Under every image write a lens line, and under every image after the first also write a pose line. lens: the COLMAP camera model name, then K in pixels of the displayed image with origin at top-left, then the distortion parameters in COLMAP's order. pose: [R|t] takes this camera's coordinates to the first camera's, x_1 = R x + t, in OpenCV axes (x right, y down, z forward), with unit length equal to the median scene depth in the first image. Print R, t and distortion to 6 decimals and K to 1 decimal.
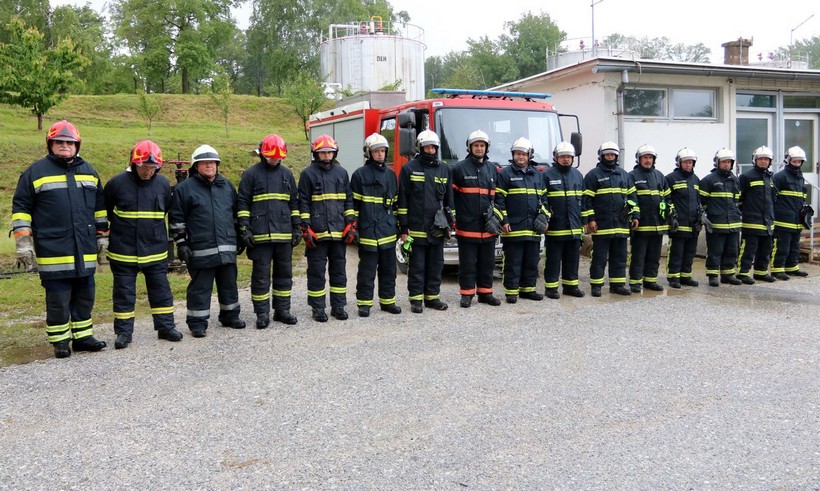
lens RADIAL K [[814.0, 0, 410.0], [0, 814.0, 245.5], [0, 0, 1]] dist [-0.057363, -0.009029]
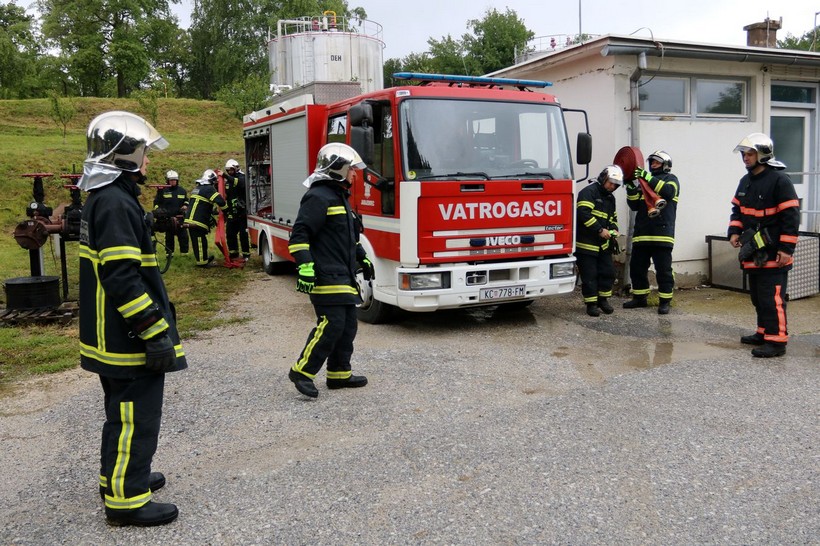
lens RADIAL K [[829.5, 0, 410.7], [0, 829.5, 306.1], [0, 0, 1]] dist [-0.057606, 0.017251]
pose [[0.998763, -0.014925, 0.047424, 0.002645], [0.012104, 0.998171, 0.059237, -0.023246], [-0.048222, -0.058590, 0.997117, 0.212031]]
